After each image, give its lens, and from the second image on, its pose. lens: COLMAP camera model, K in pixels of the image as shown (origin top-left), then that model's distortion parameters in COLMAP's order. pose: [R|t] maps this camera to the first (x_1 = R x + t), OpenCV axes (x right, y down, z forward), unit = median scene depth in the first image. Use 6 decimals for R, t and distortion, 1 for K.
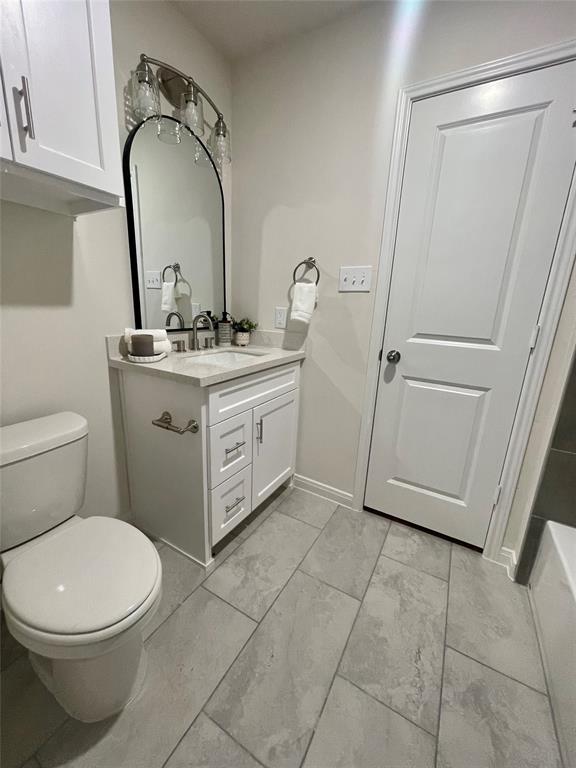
lens RADIAL K [[310.1, 0, 284.3], [0, 310.1, 382.6], [0, 0, 1]] dist [-0.002782, -0.000813]
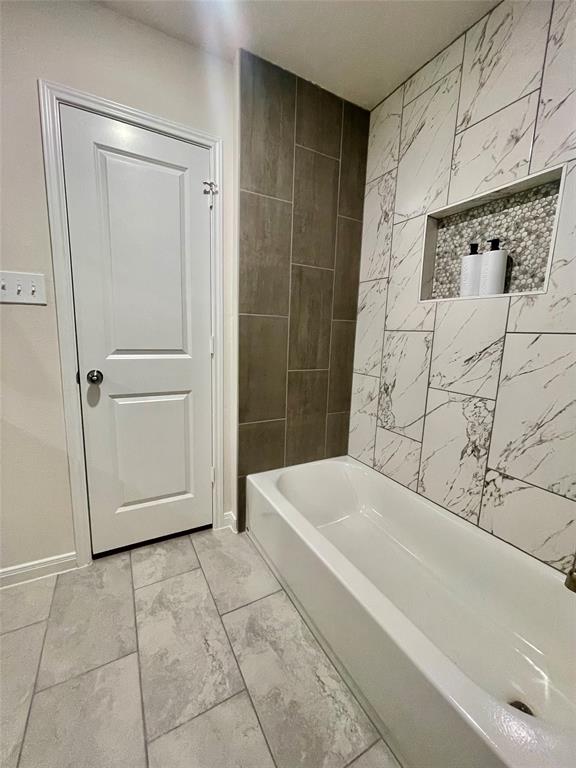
lens RADIAL K [[310.1, 0, 284.3], [0, 310.1, 382.6], [0, 0, 1]] dist [-0.002782, -0.000813]
pose [[0.508807, -0.161825, 0.845534, -0.139419], [0.204146, 0.976839, 0.064109, -0.012728], [-0.836325, 0.139994, 0.530058, 0.059774]]
